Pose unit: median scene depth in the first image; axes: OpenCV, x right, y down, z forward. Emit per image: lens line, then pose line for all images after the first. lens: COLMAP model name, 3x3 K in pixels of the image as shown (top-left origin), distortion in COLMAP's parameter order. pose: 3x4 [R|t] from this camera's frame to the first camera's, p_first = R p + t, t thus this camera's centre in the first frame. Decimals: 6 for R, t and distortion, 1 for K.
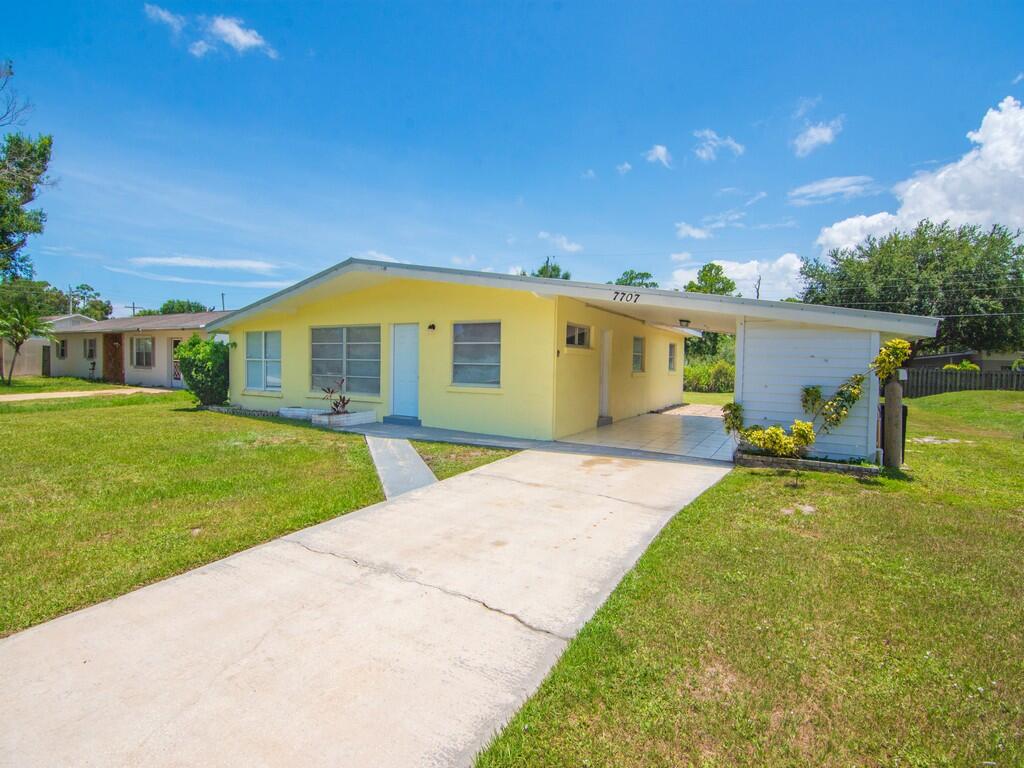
lens RADIAL K [[498.2, 0, 507.0], [0, 498.2, 381.4], [0, 0, 1]] dist [-0.002300, -0.011642]
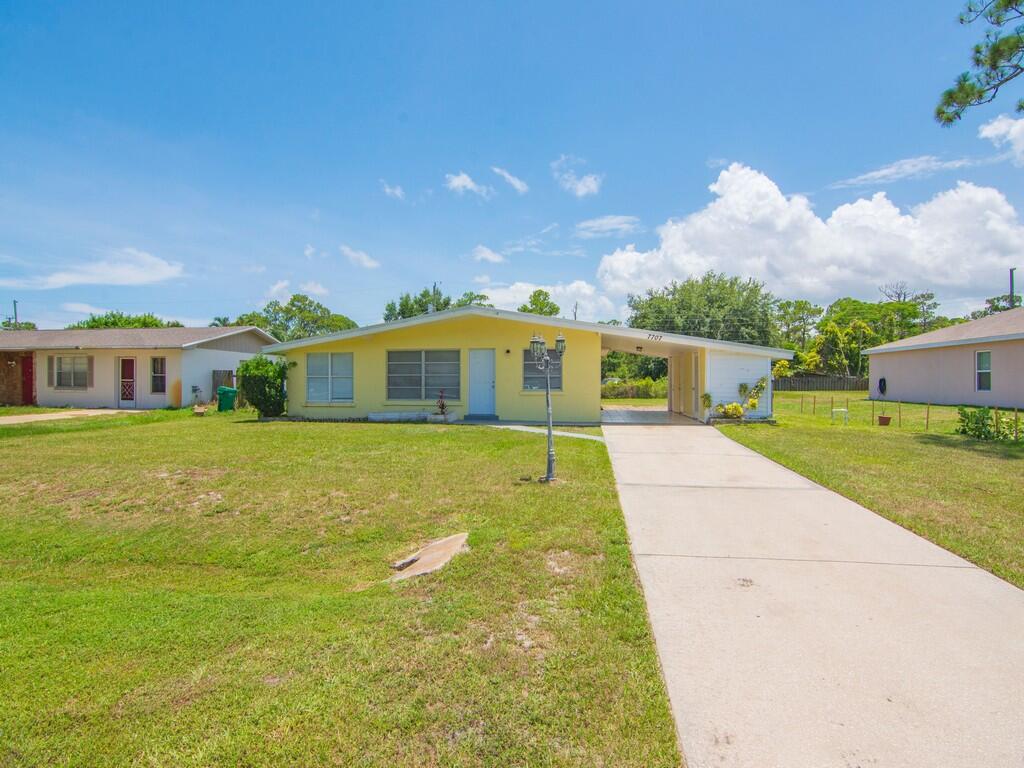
lens RADIAL K [[512.3, 0, 507.0], [0, 512.3, 381.1], [0, 0, 1]] dist [-0.006278, -0.001347]
pose [[0.930681, -0.017201, 0.365426, -0.618907], [0.029808, 0.999138, -0.028884, 0.018884], [-0.364614, 0.037775, 0.930392, -0.352264]]
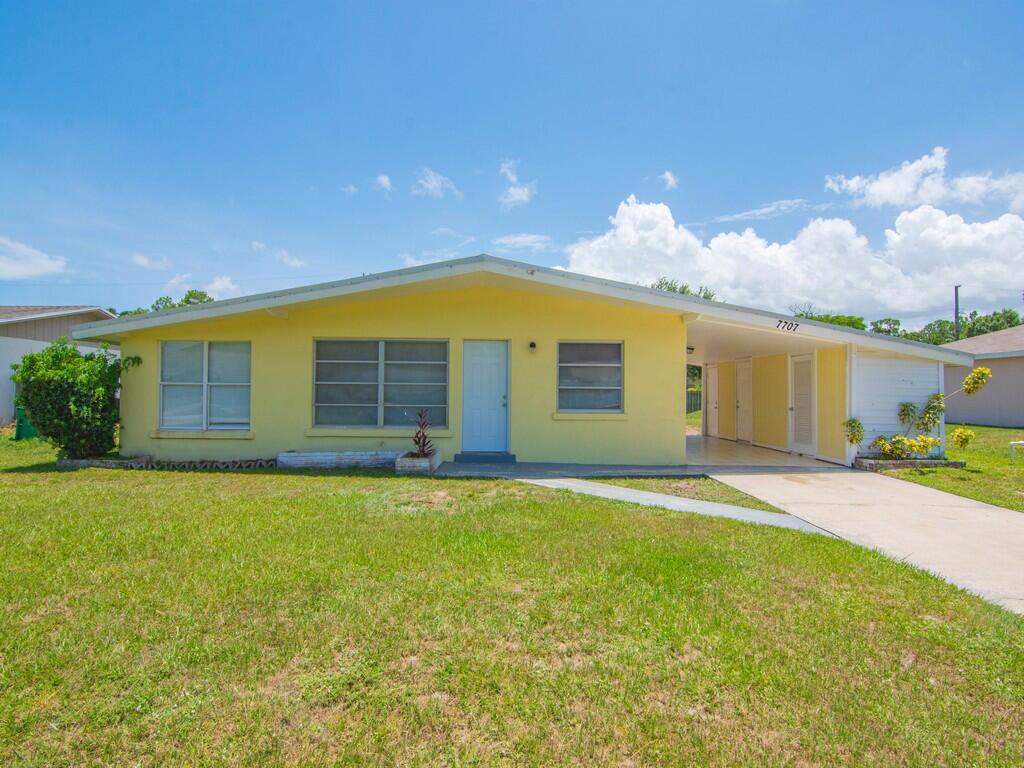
lens RADIAL K [[498.2, 0, 507.0], [0, 498.2, 381.4], [0, 0, 1]] dist [-0.002300, -0.011642]
pose [[0.856042, 0.002265, 0.516901, -0.556200], [0.023776, 0.998759, -0.043752, -0.008895], [-0.516359, 0.049743, 0.854926, 0.252045]]
